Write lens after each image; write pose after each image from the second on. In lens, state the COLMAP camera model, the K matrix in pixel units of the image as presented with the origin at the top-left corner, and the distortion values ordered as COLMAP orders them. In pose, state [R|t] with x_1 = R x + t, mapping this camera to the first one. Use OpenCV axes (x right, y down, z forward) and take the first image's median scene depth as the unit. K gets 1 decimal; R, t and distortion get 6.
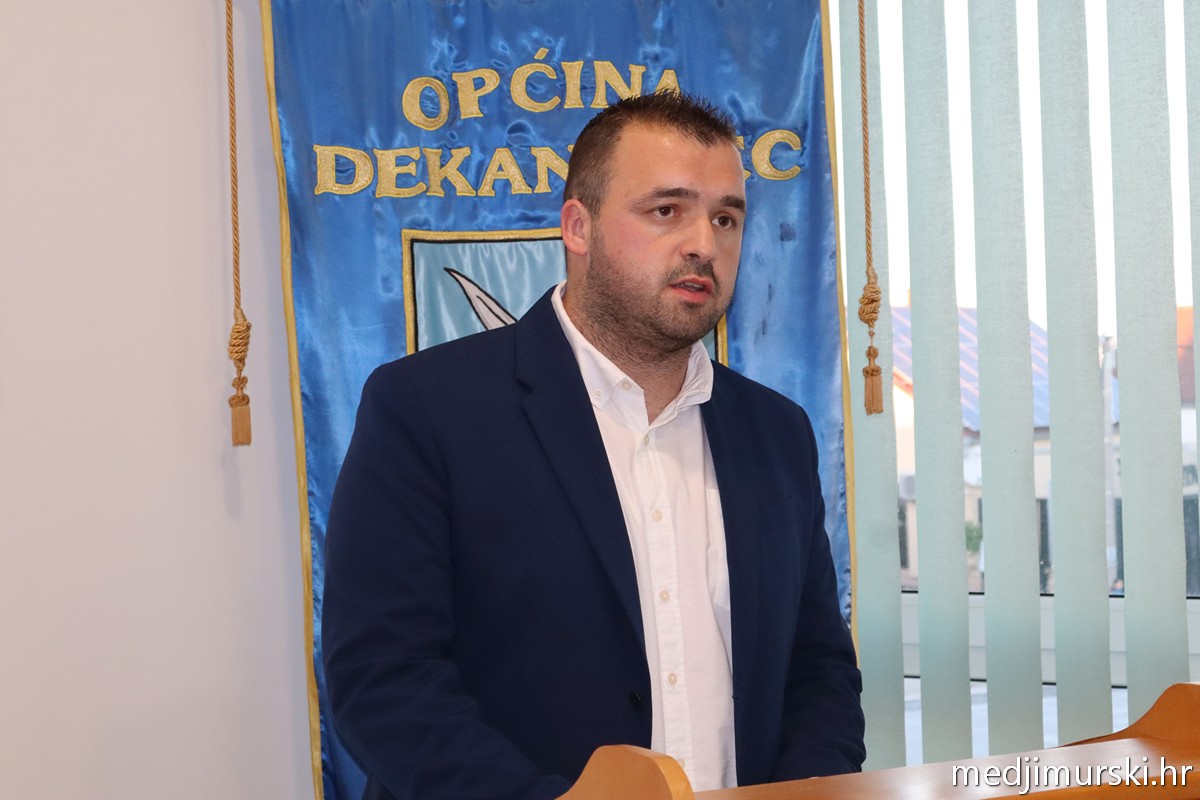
lens RADIAL K [[2425.4, 0, 595.2], [0, 2425.4, 396.7], [0, 0, 1]] dist [0.005771, 0.000000]
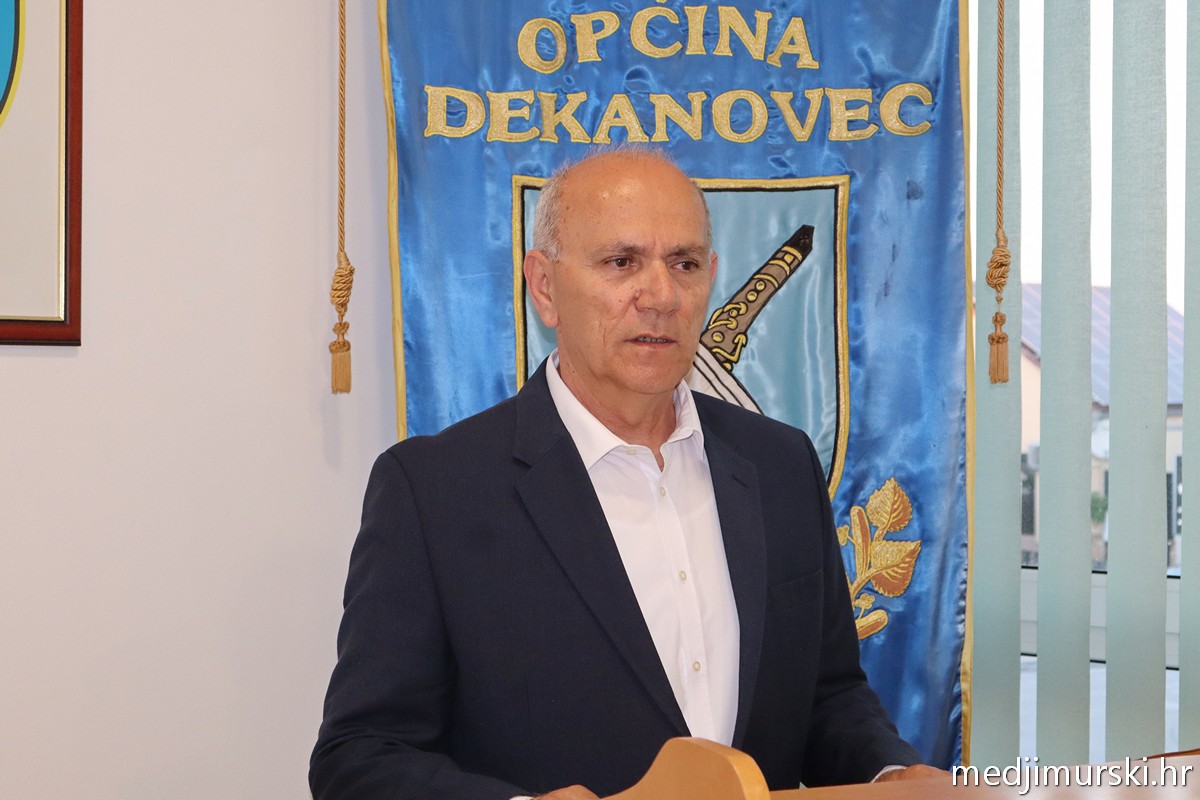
lens RADIAL K [[2229.8, 0, 596.2], [0, 2229.8, 406.3], [0, 0, 1]] dist [0.014619, 0.000000]
pose [[0.997037, 0.035503, -0.068243, 0.017059], [-0.034048, 0.999170, 0.022369, 0.001943], [0.068980, -0.019979, 0.997418, 0.110620]]
